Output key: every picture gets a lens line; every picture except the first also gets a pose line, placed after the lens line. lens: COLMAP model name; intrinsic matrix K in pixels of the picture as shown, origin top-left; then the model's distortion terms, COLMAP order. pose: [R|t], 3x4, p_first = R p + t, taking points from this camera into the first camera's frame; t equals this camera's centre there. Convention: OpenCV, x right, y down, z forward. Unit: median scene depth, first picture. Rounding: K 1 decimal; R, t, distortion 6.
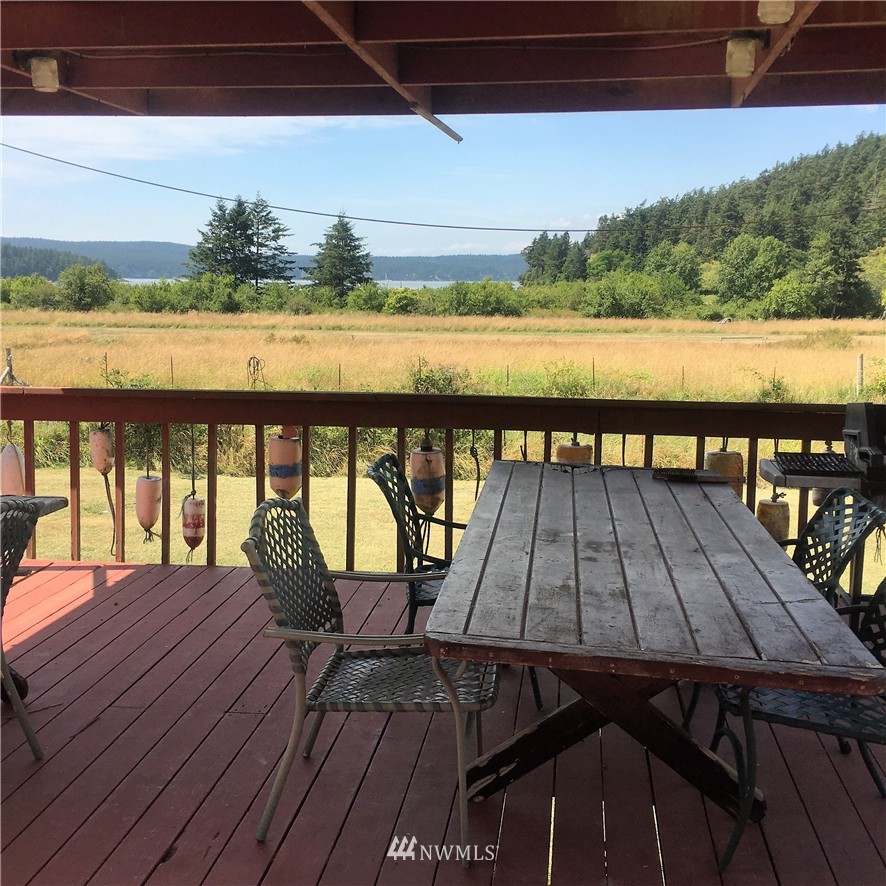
lens RADIAL K [[1013.5, 0, 443.0], [0, 1013.5, 443.0], [0, 0, 1]] dist [0.065358, -0.063498]
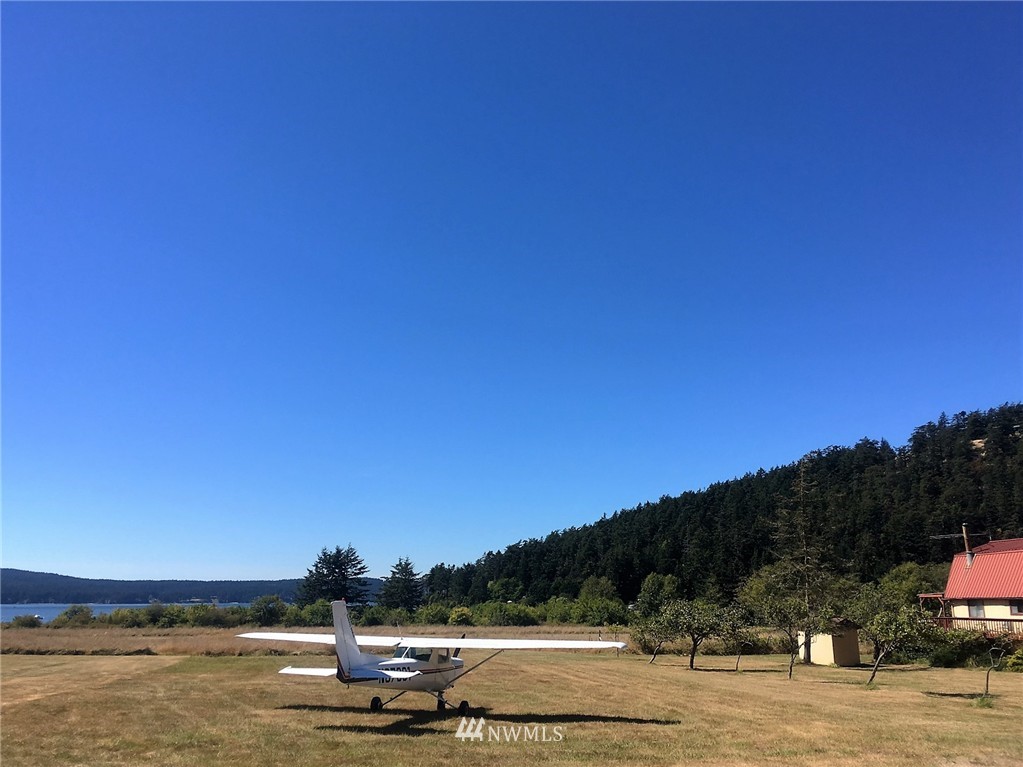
lens RADIAL K [[875.3, 0, 511.5], [0, 875.3, 383.5], [0, 0, 1]] dist [0.004540, 0.000366]
pose [[0.971597, 0.053177, 0.230591, -0.257749], [0.041380, 0.921234, -0.386803, 0.044124], [-0.232997, 0.385358, 0.892867, -0.289578]]
